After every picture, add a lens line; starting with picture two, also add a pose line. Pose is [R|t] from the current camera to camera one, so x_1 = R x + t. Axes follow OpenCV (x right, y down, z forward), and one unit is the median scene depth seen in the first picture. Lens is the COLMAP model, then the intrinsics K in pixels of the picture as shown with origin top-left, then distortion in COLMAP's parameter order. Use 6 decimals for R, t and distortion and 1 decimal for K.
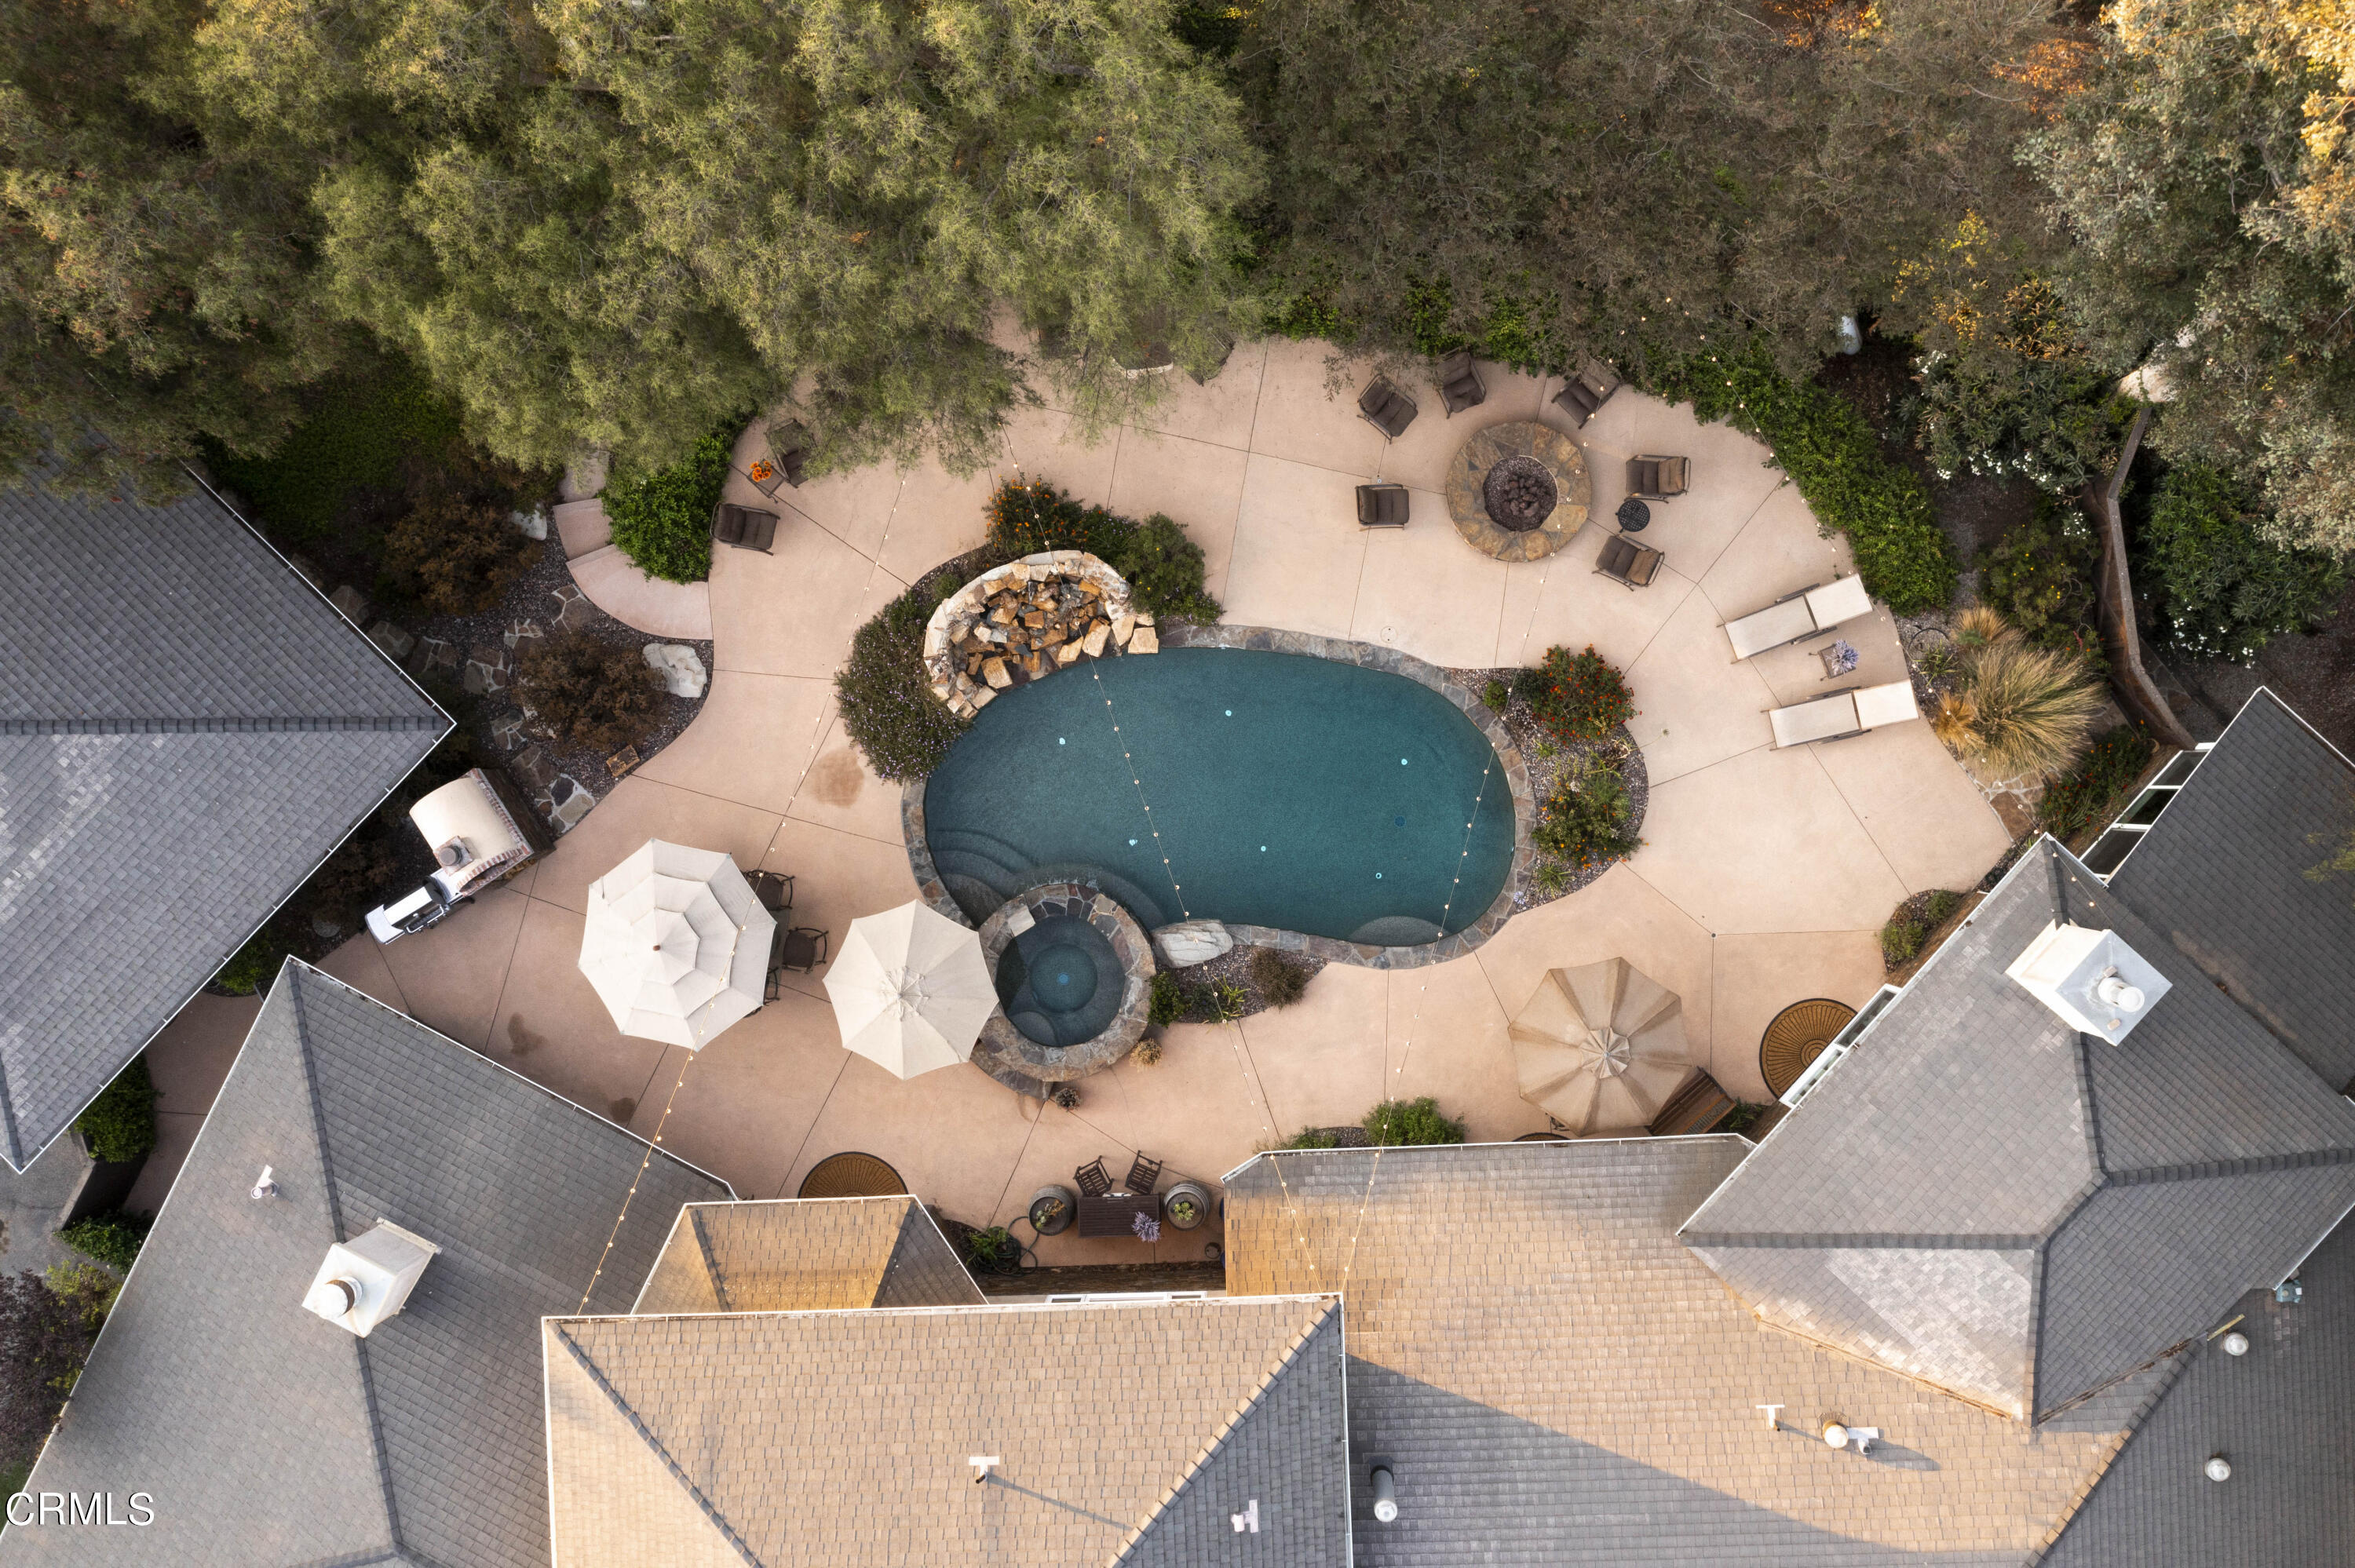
lens RADIAL K [[1837.9, 0, 1180.8], [0, 1837.9, 794.5], [0, 0, 1]] dist [-0.008271, 0.000620]
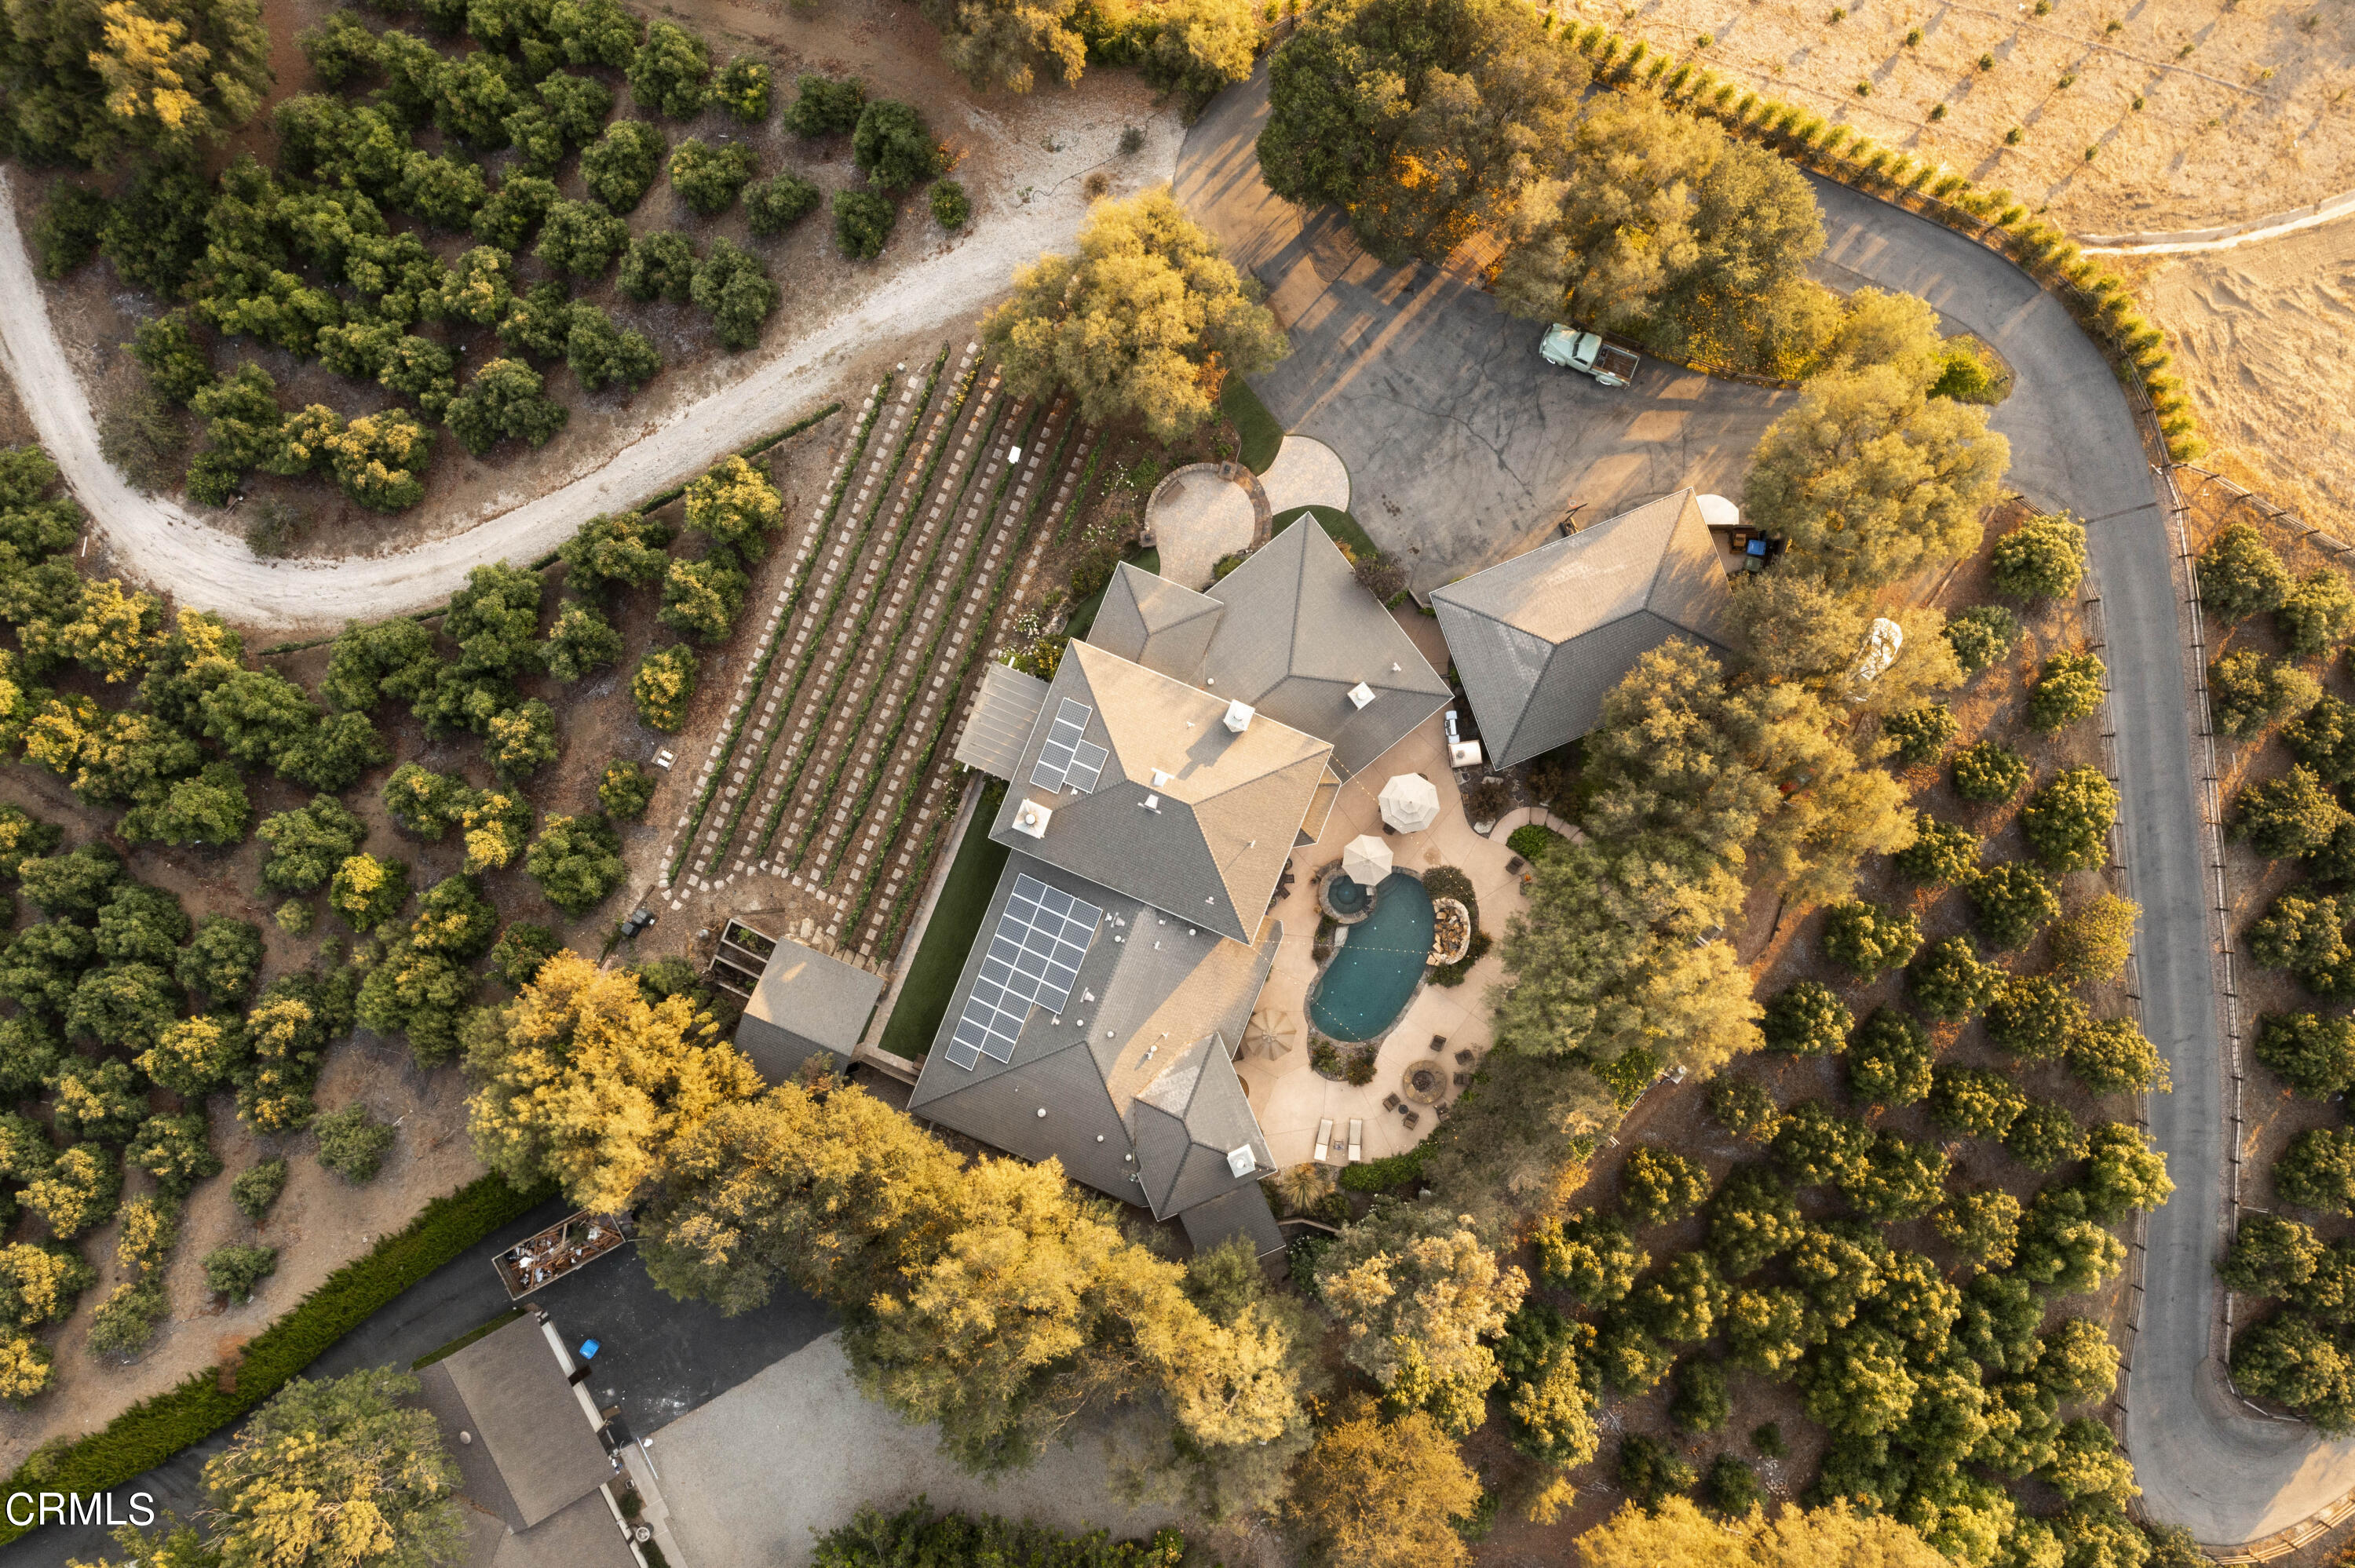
lens RADIAL K [[1837.9, 0, 1180.8], [0, 1837.9, 794.5], [0, 0, 1]] dist [-0.008271, 0.000620]
pose [[-0.416742, 0.906982, 0.060901, -0.305213], [-0.907827, -0.418696, 0.023329, 0.373678], [0.046658, -0.045565, 0.997871, -2.304774]]
